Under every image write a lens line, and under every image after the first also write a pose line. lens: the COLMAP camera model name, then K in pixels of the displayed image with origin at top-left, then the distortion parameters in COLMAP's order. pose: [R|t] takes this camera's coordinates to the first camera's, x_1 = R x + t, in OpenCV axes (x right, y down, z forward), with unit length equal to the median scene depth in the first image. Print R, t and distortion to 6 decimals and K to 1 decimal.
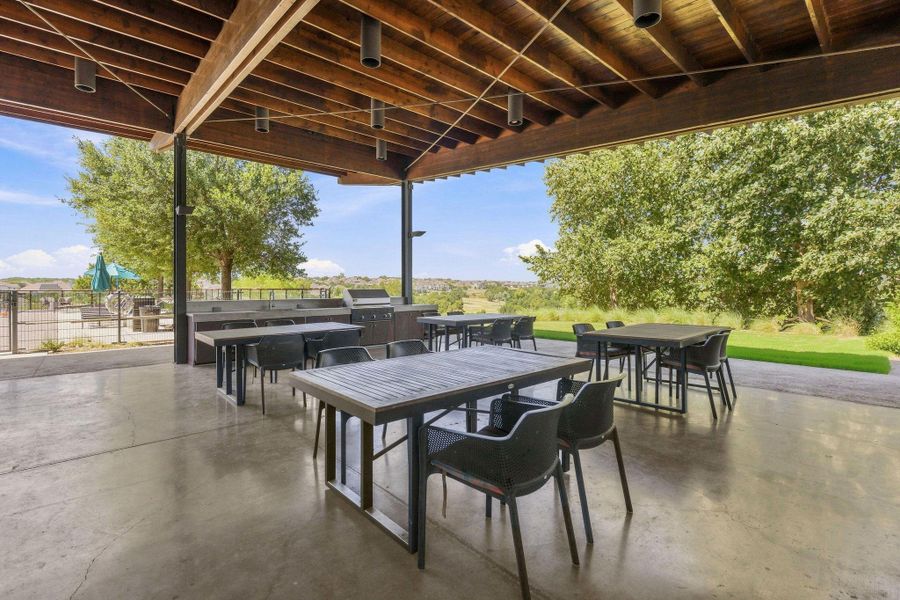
lens RADIAL K [[399.4, 0, 448.4], [0, 399.4, 297.8], [0, 0, 1]] dist [-0.002567, -0.000310]
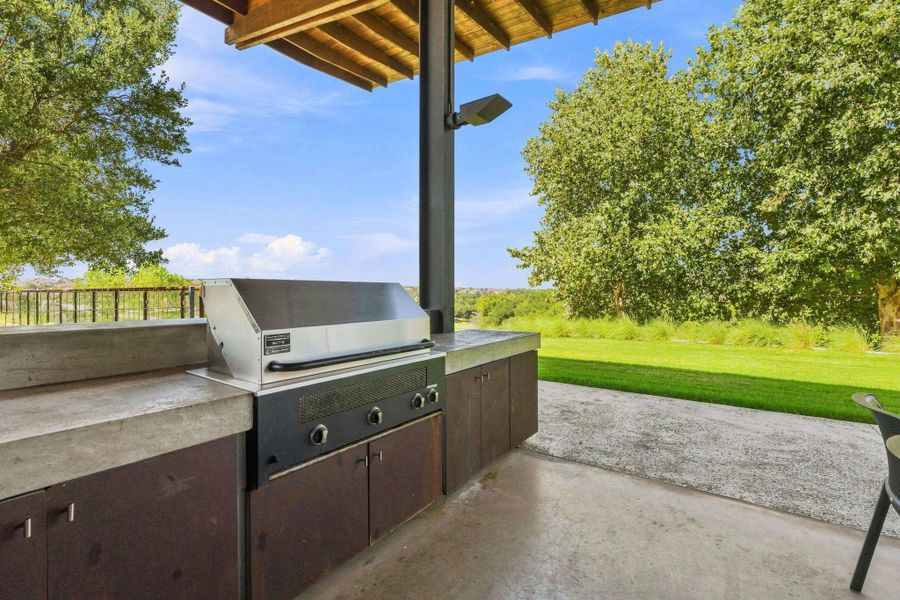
lens RADIAL K [[392.8, 0, 453.1], [0, 392.8, 298.6], [0, 0, 1]] dist [-0.004406, -0.000523]
pose [[0.975490, 0.002404, 0.220032, -0.104437], [0.000106, 0.999935, -0.011398, -0.005691], [-0.220045, 0.011142, 0.975426, 0.432103]]
